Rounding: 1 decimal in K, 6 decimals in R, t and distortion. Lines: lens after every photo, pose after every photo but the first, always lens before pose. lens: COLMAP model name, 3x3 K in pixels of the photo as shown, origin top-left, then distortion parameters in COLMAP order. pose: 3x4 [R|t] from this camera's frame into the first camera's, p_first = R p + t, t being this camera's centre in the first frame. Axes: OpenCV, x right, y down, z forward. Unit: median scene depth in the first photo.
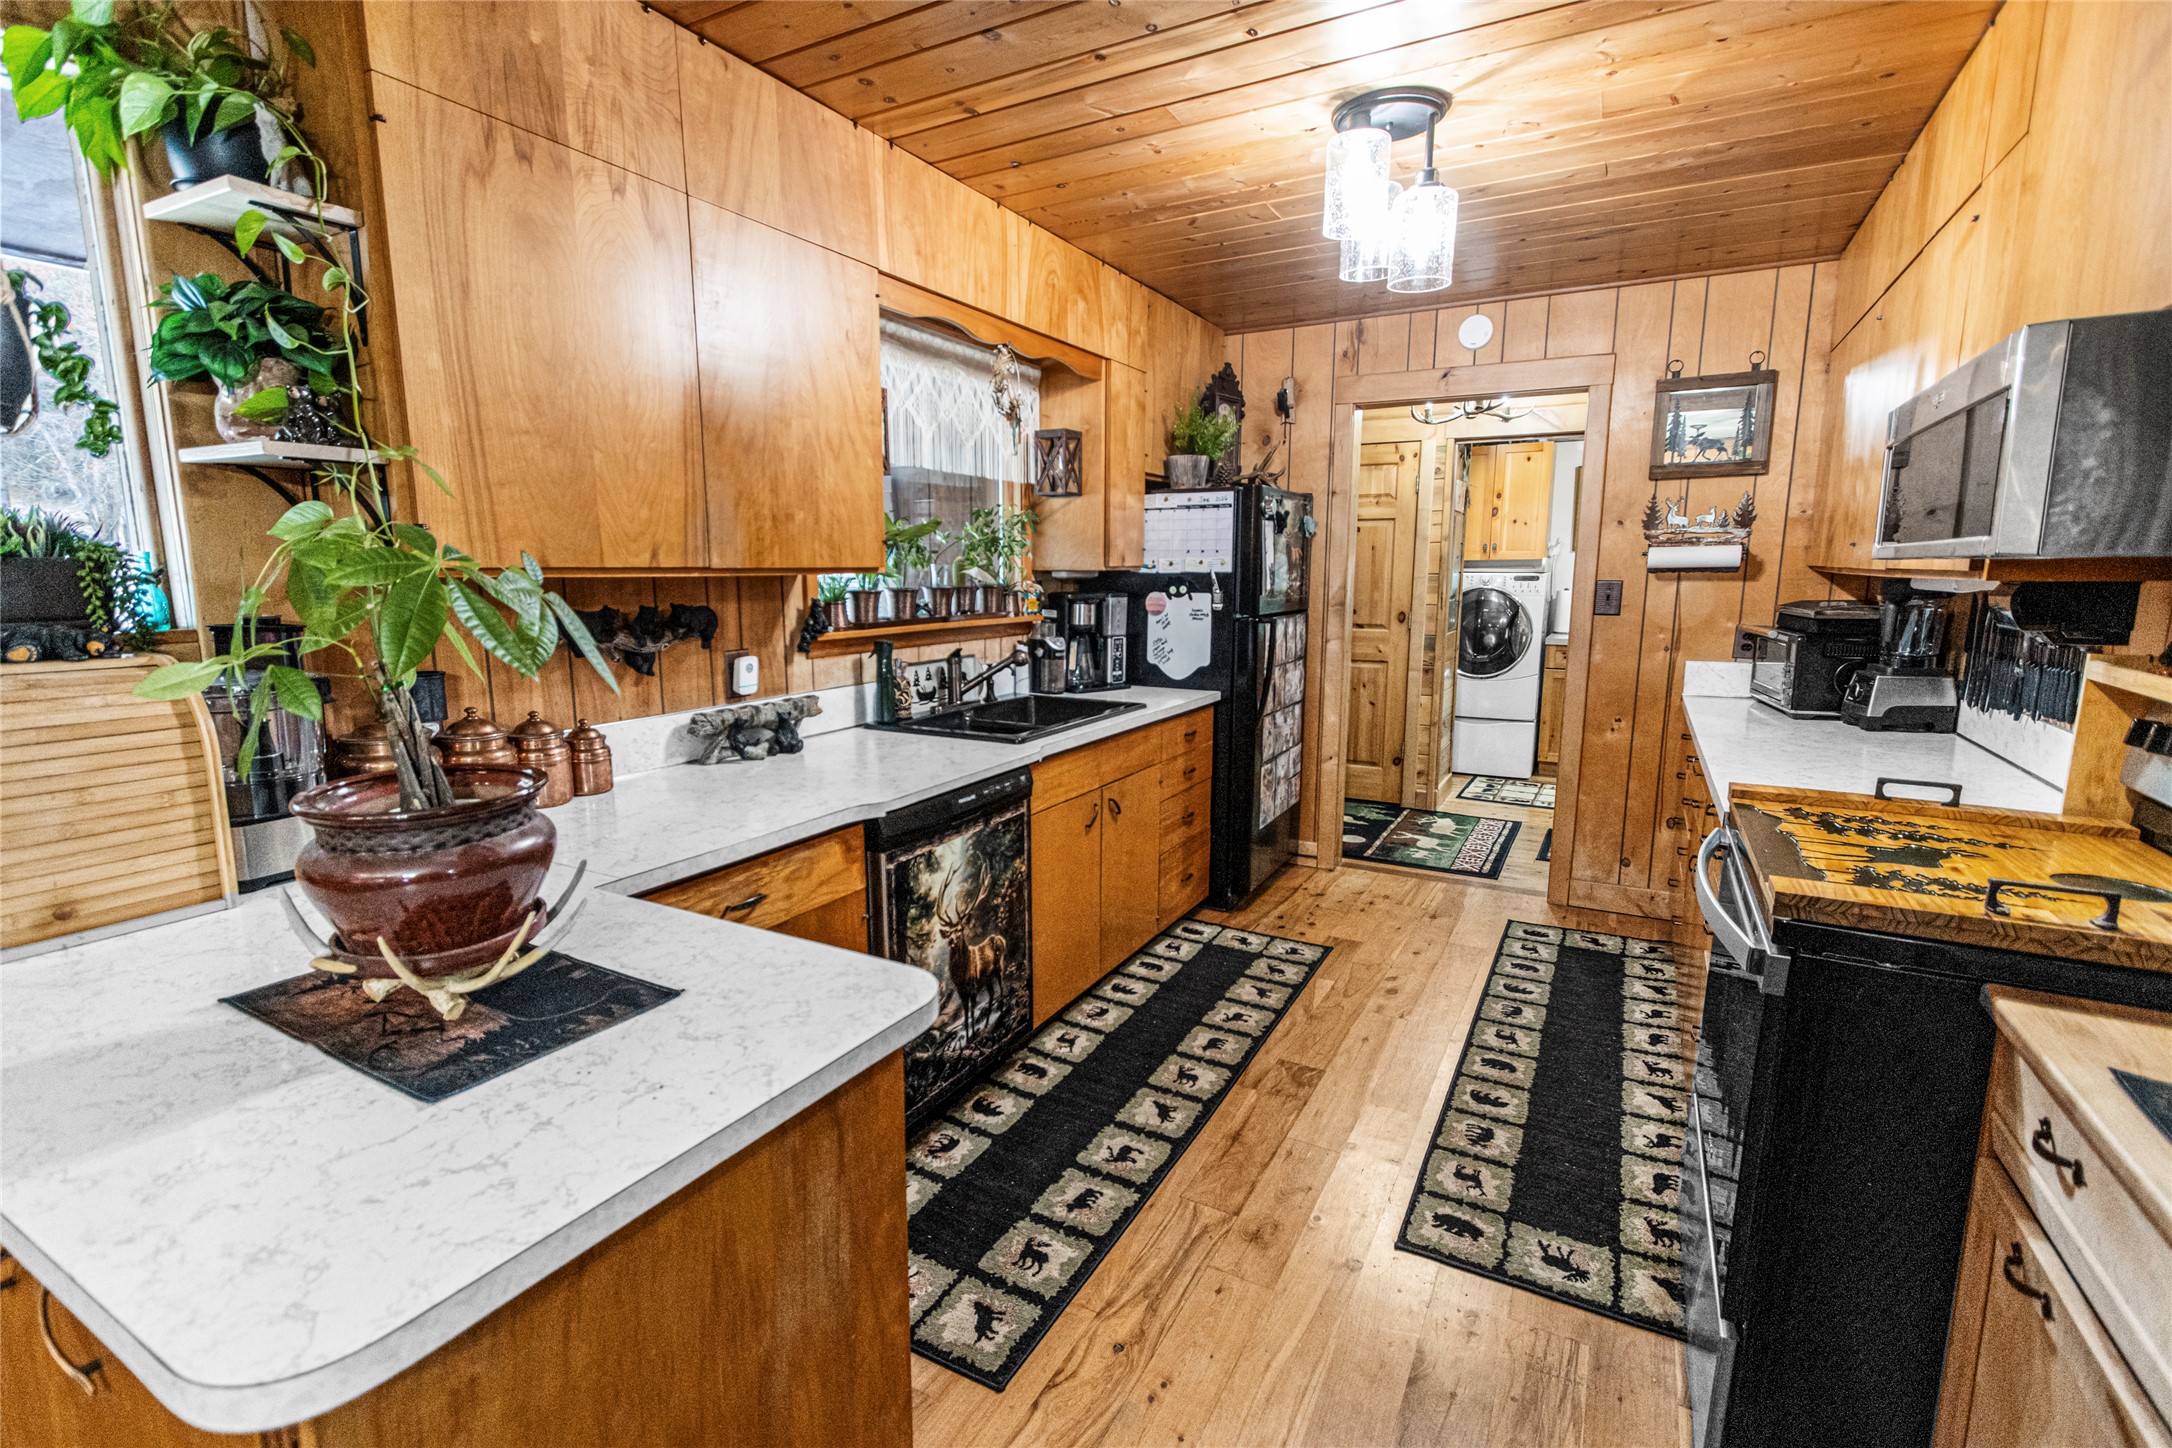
lens RADIAL K [[997.8, 0, 1060.4], [0, 997.8, 715.2], [0, 0, 1]] dist [0.007784, -0.000770]
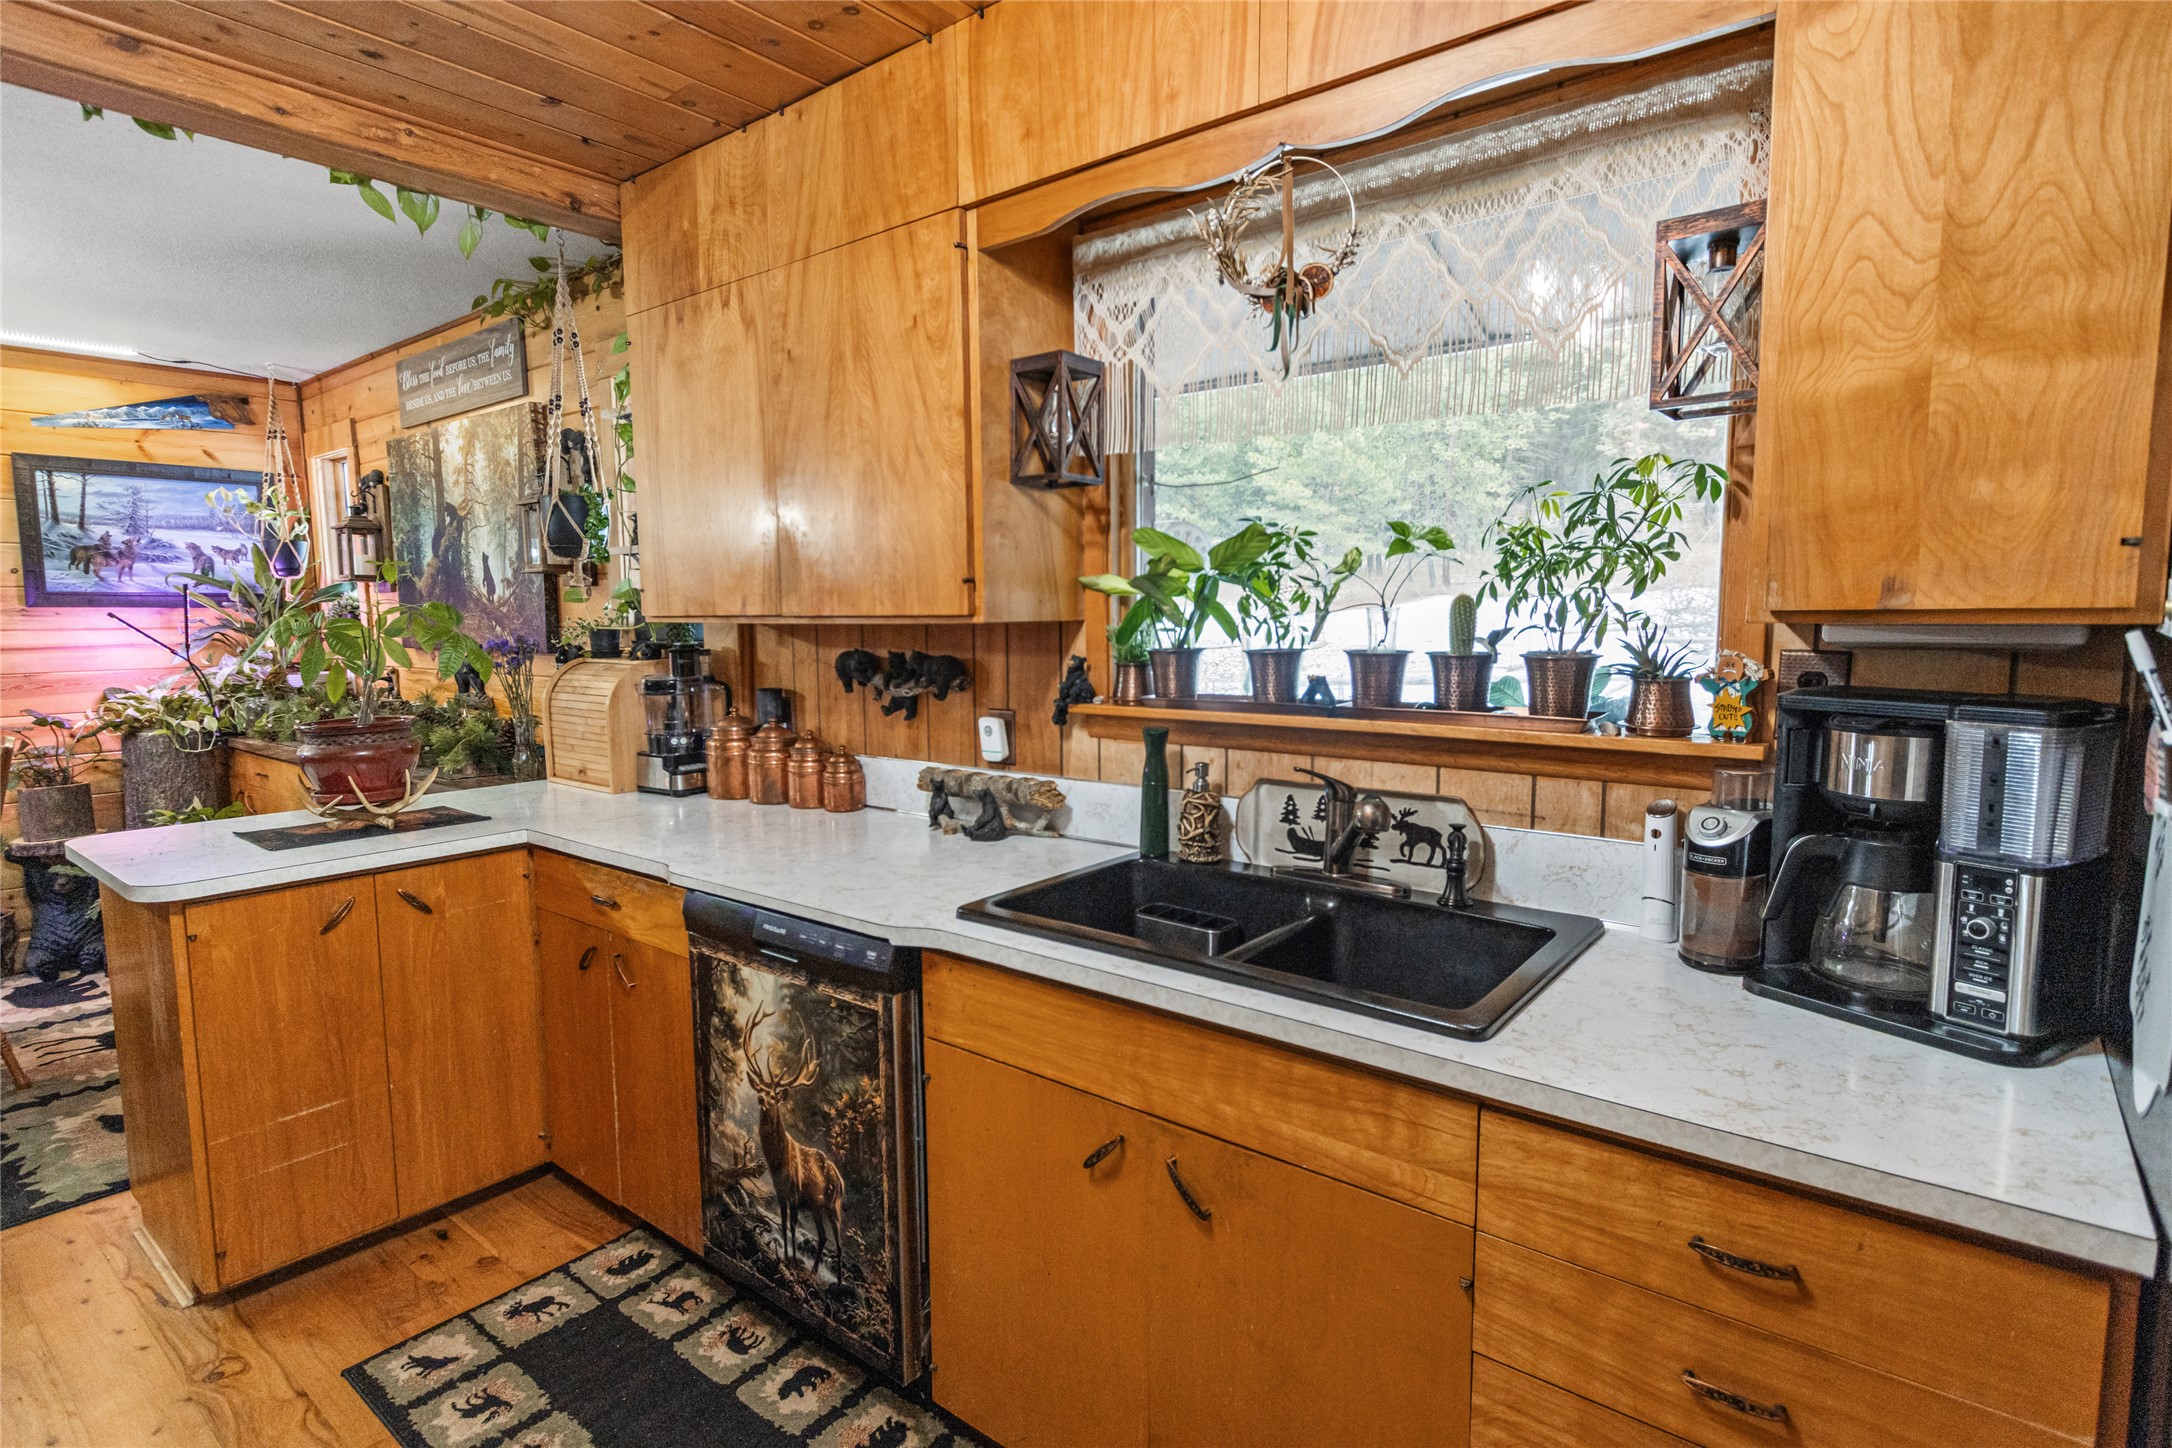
lens RADIAL K [[1093.3, 0, 1052.0], [0, 1093.3, 713.3], [0, 0, 1]] dist [0.006318, -0.000983]
pose [[-0.167766, 0.094809, -0.981257, 0.518545], [-0.138632, 0.983205, 0.118699, -0.156903], [0.976031, 0.155947, -0.151805, 1.036404]]
